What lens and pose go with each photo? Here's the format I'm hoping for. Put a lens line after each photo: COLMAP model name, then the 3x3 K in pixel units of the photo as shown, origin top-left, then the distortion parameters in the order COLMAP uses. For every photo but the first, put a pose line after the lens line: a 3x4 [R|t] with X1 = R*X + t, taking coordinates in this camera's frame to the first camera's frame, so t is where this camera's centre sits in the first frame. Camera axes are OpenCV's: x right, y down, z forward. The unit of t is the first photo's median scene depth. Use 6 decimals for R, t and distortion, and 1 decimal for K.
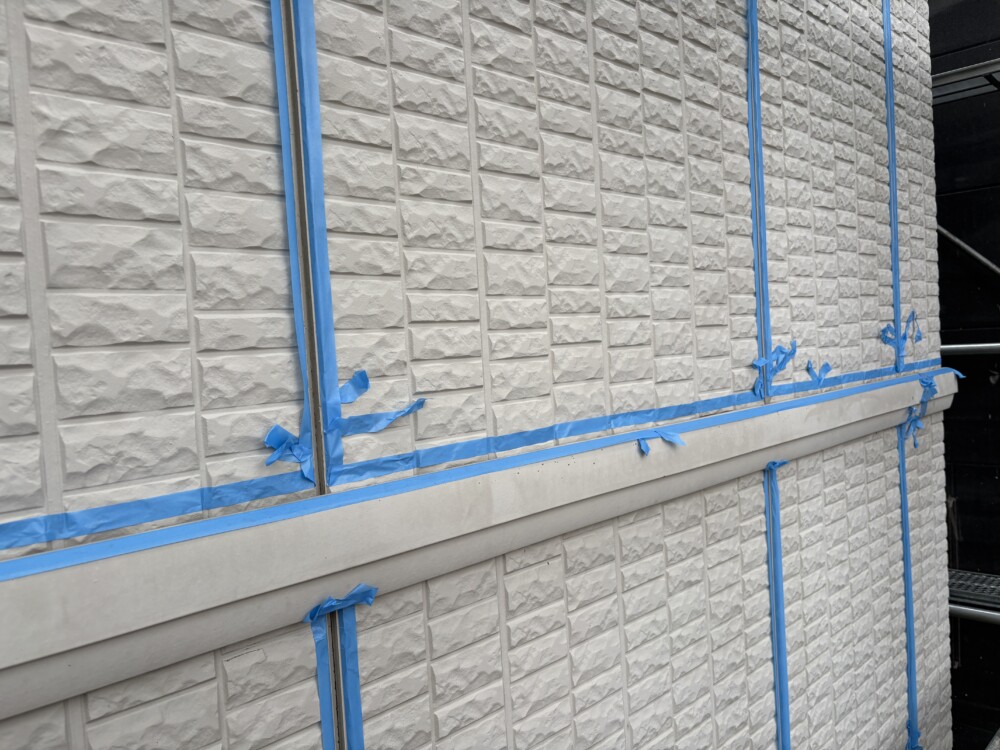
lens RADIAL K [[761.1, 0, 500.0], [0, 761.1, 375.0], [0, 0, 1]] dist [0.001700, -0.002203]
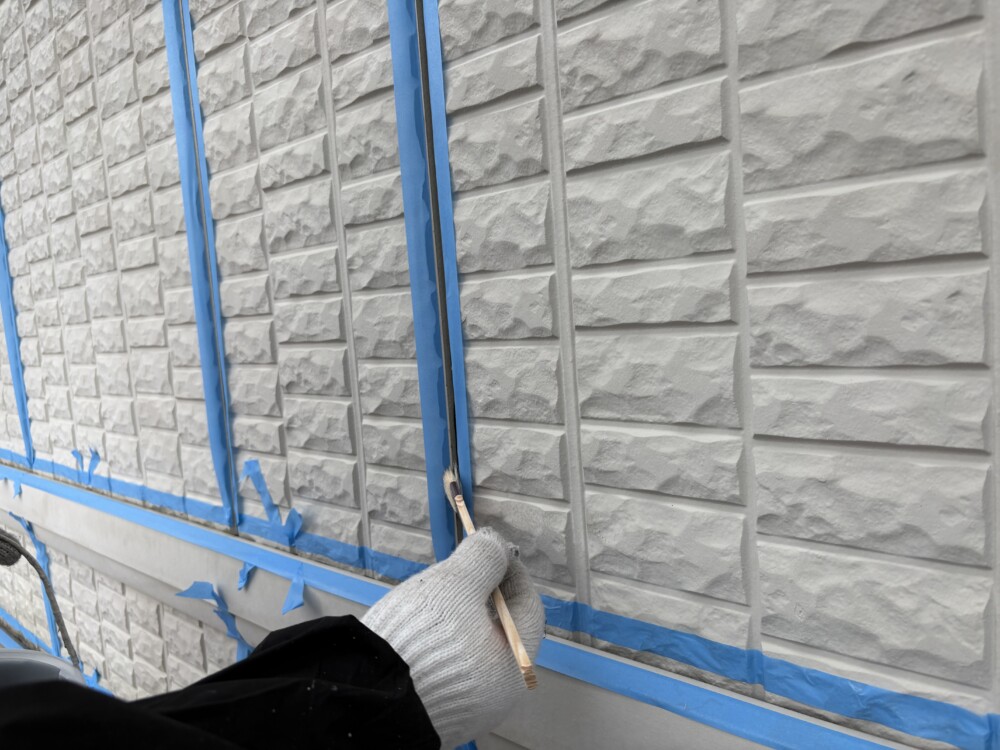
lens RADIAL K [[761.1, 0, 500.0], [0, 761.1, 375.0], [0, 0, 1]] dist [0.001700, -0.002203]
pose [[0.047001, 0.063463, -0.996877, 0.851781], [-0.050266, 0.996866, 0.061092, -0.116820], [0.997629, 0.047238, 0.050043, 1.096026]]
